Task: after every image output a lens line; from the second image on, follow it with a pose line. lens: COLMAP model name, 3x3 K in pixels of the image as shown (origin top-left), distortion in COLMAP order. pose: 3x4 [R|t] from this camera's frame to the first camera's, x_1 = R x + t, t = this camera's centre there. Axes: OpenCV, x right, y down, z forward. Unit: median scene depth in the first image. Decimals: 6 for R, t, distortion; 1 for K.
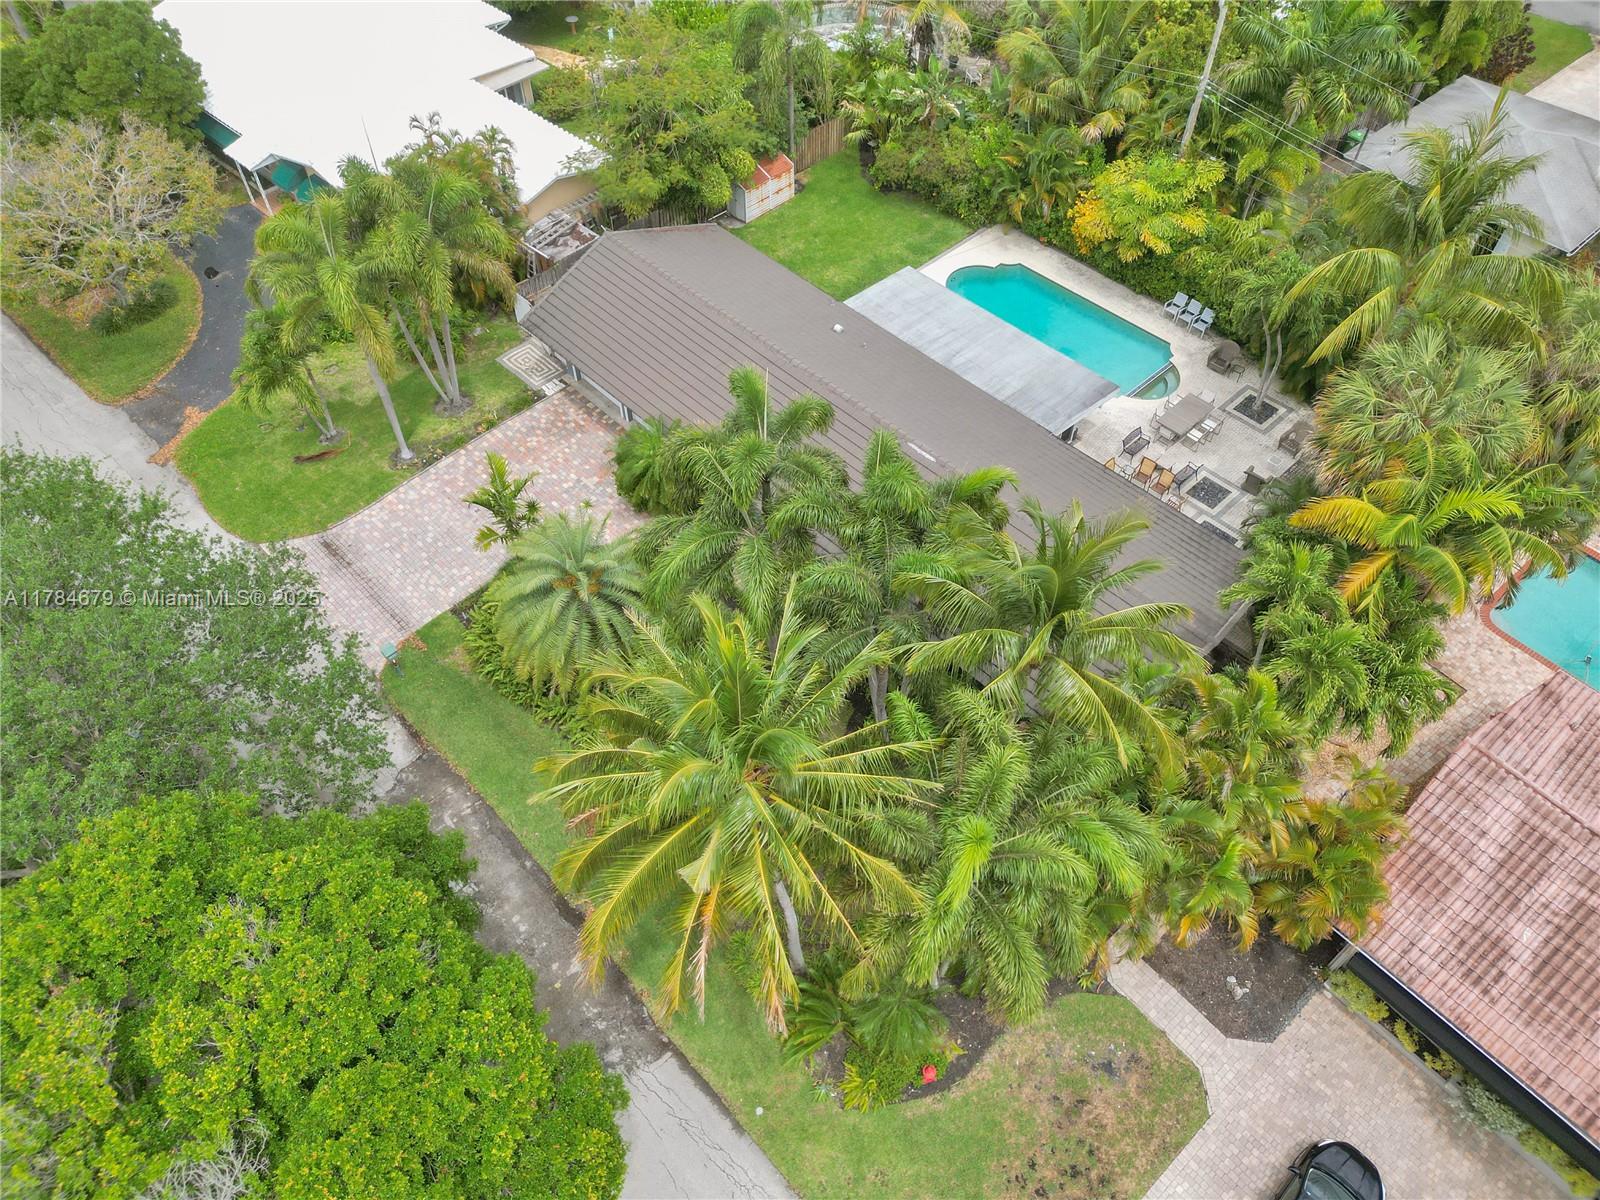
lens RADIAL K [[1107.5, 0, 799.4], [0, 1107.5, 597.4], [0, 0, 1]] dist [0.069884, -0.055189]
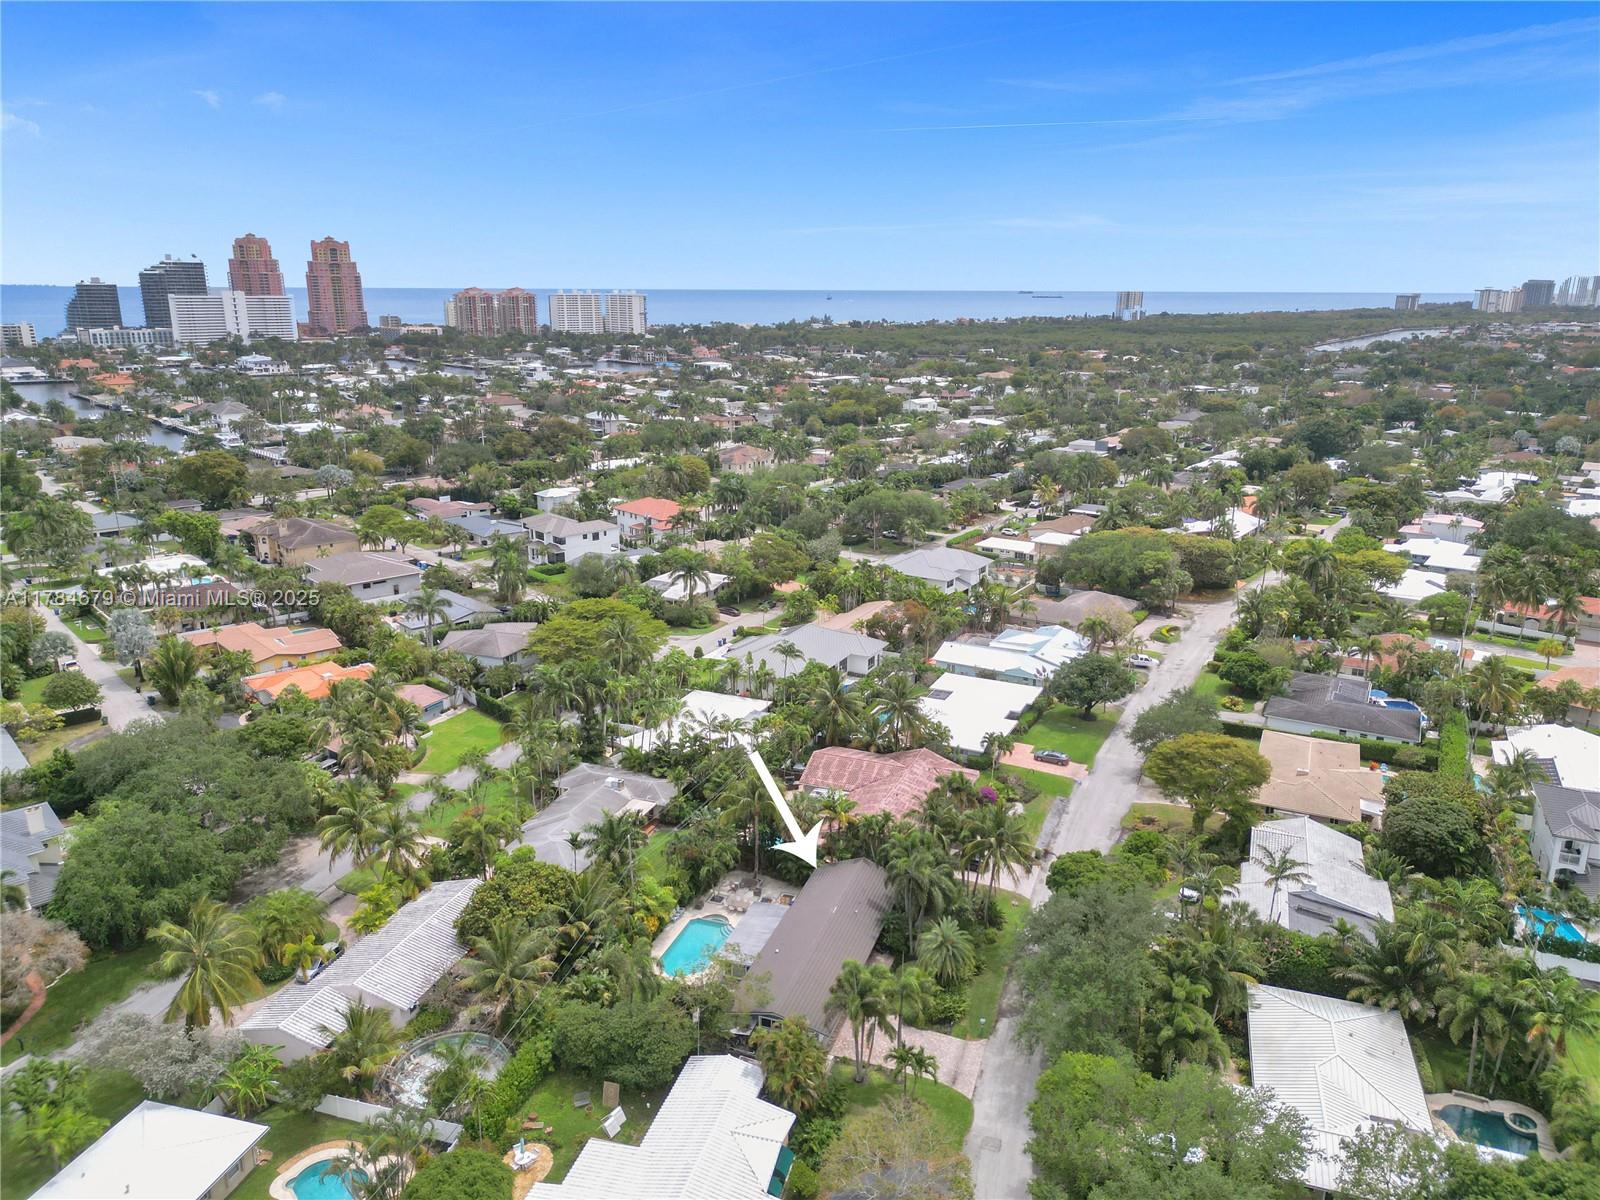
lens RADIAL K [[1112.5, 0, 796.7], [0, 1112.5, 598.3], [0, 0, 1]] dist [0.095311, -0.094496]
pose [[-0.455761, -0.234591, 0.858632, -1.898009], [0.688964, 0.517792, 0.507169, -1.836723], [-0.563570, 0.822714, -0.074365, 0.491749]]
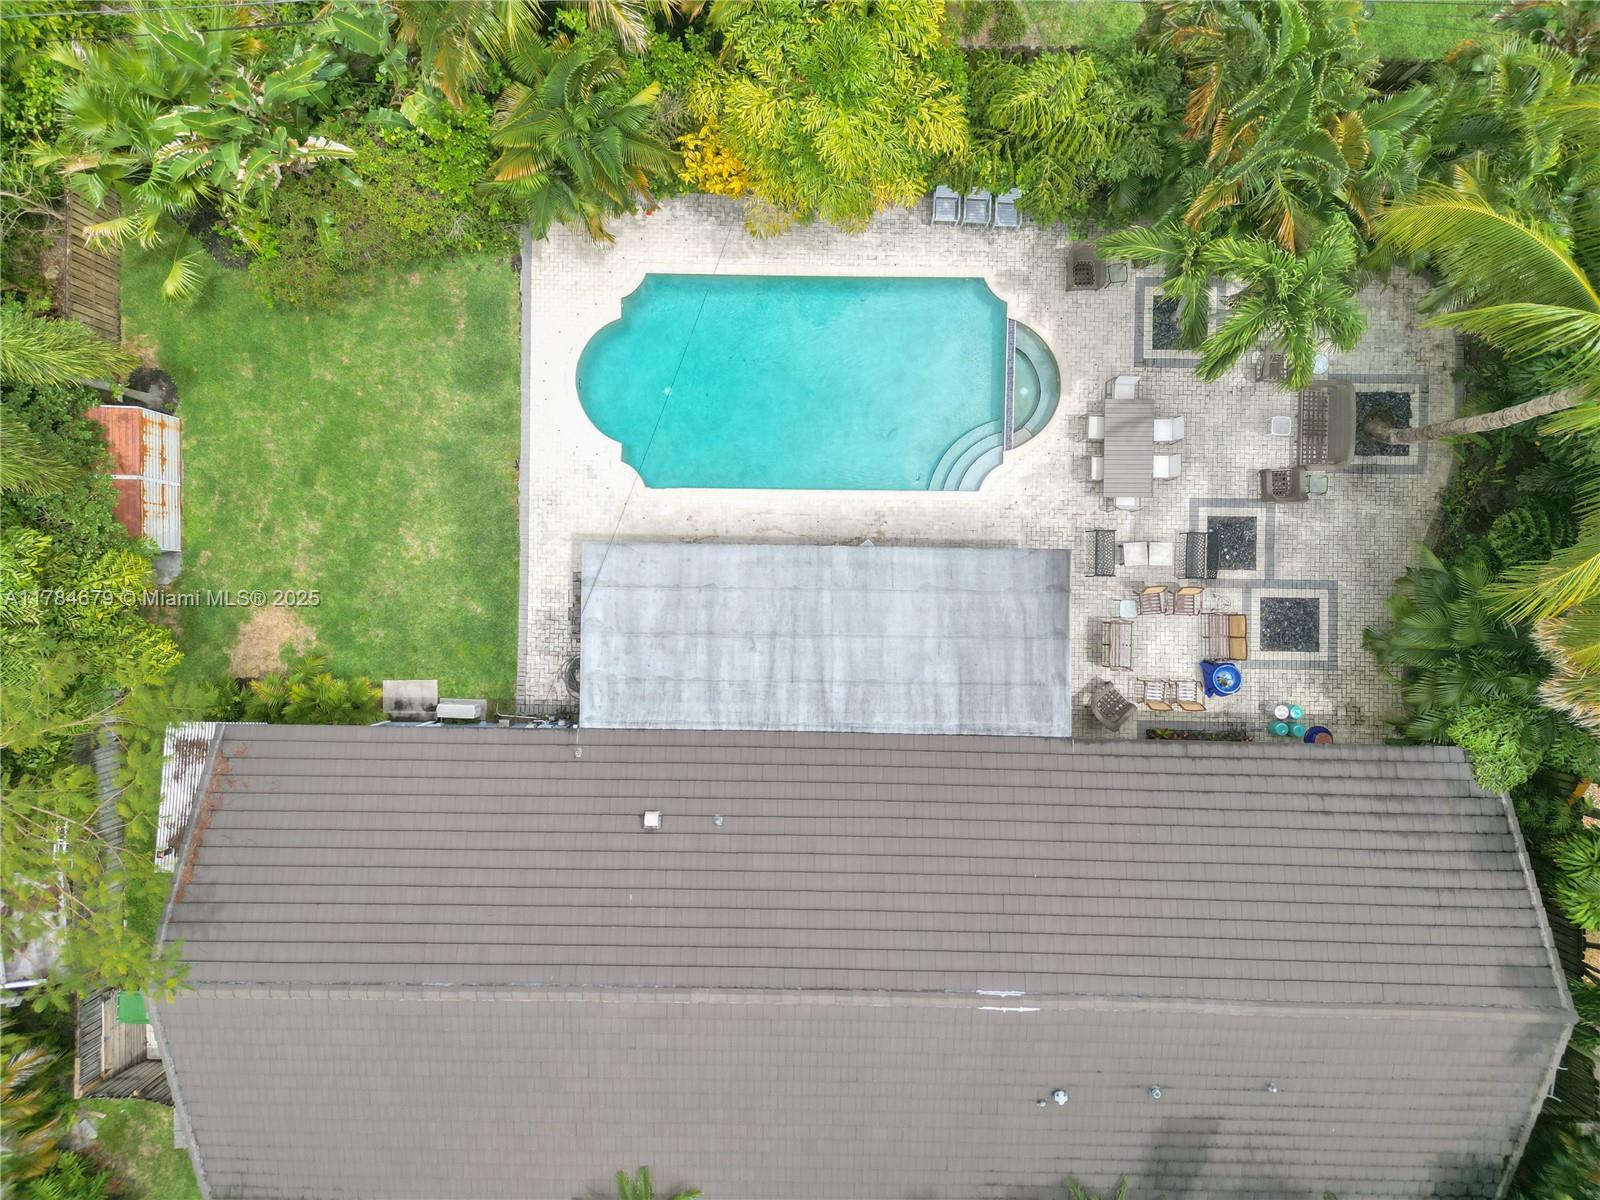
lens RADIAL K [[1112.5, 0, 796.7], [0, 1112.5, 598.3], [0, 0, 1]] dist [0.095311, -0.094496]
pose [[0.699828, -0.714312, -0.000437, 0.159511], [0.555989, 0.544331, 0.628156, -0.590756], [-0.448461, -0.439844, 0.778087, 0.562164]]
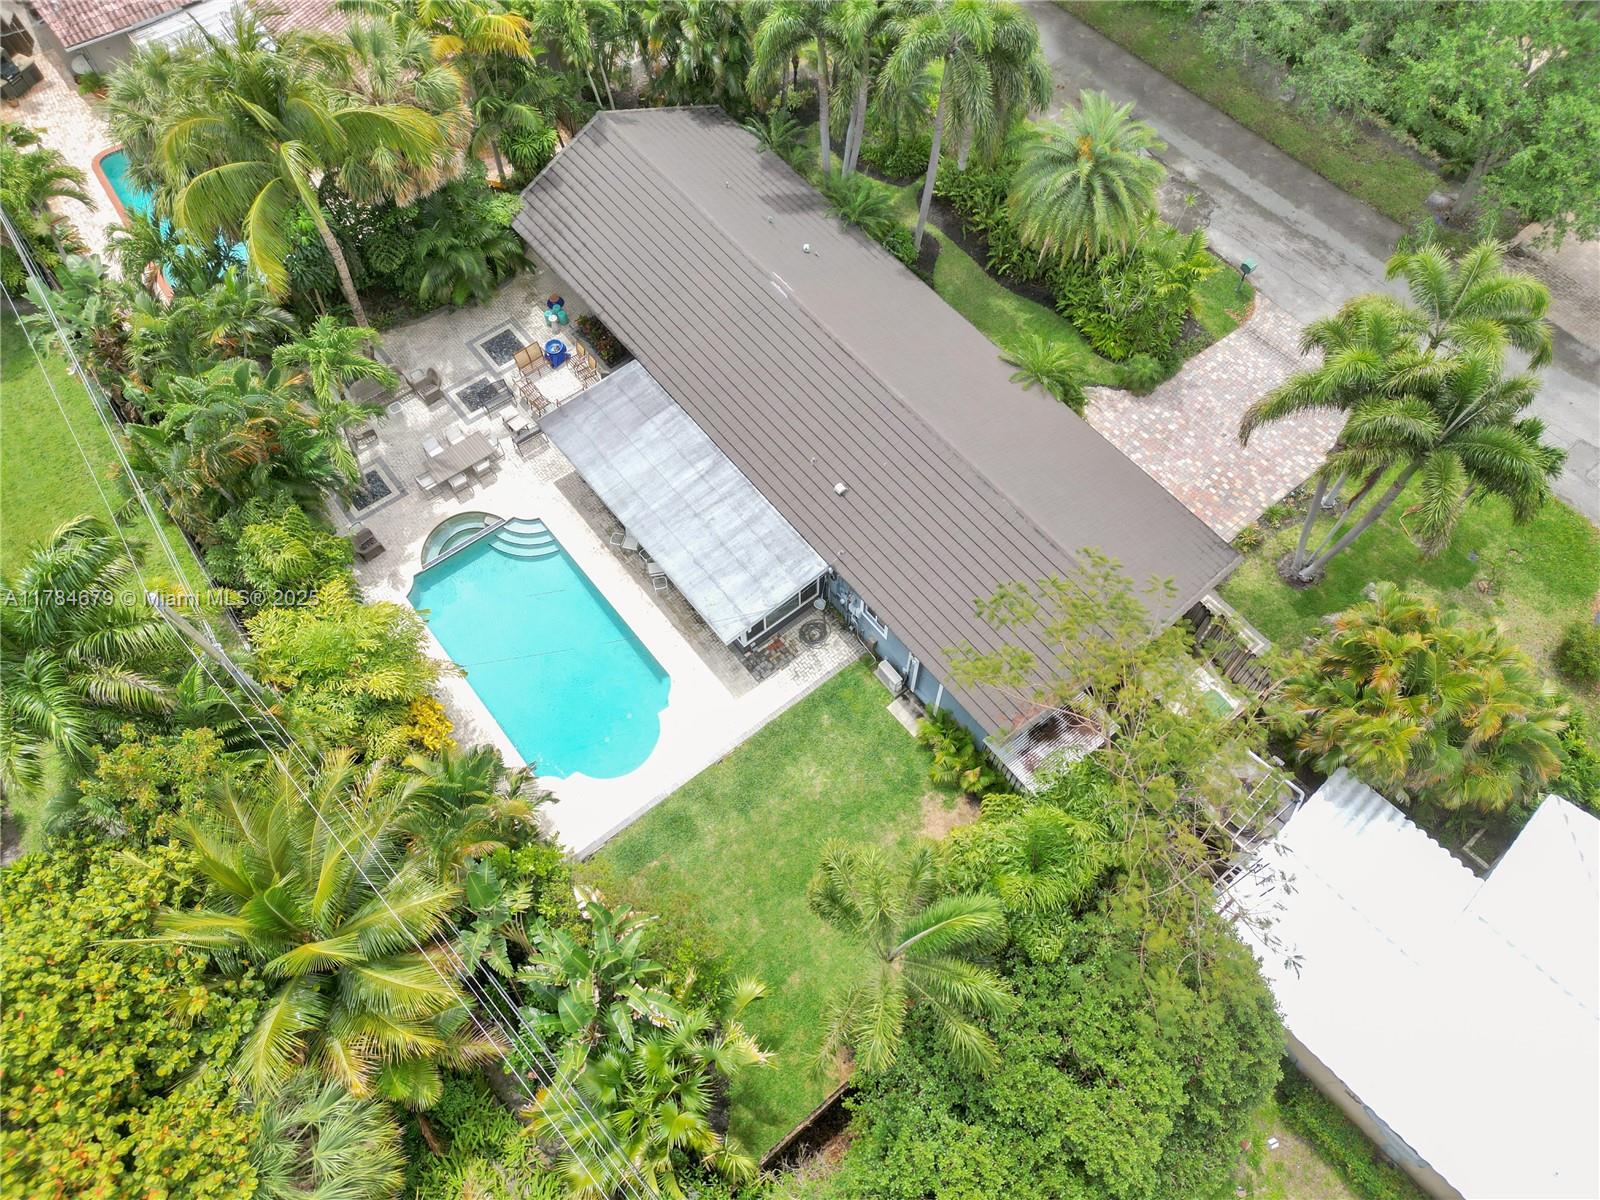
lens RADIAL K [[1112.5, 0, 796.7], [0, 1112.5, 598.3], [0, 0, 1]] dist [0.095311, -0.094496]
pose [[-0.995746, -0.075686, 0.052558, 0.017863], [0.076449, -0.360125, 0.929767, -1.009663], [-0.051443, 0.929829, 0.364379, 0.748299]]
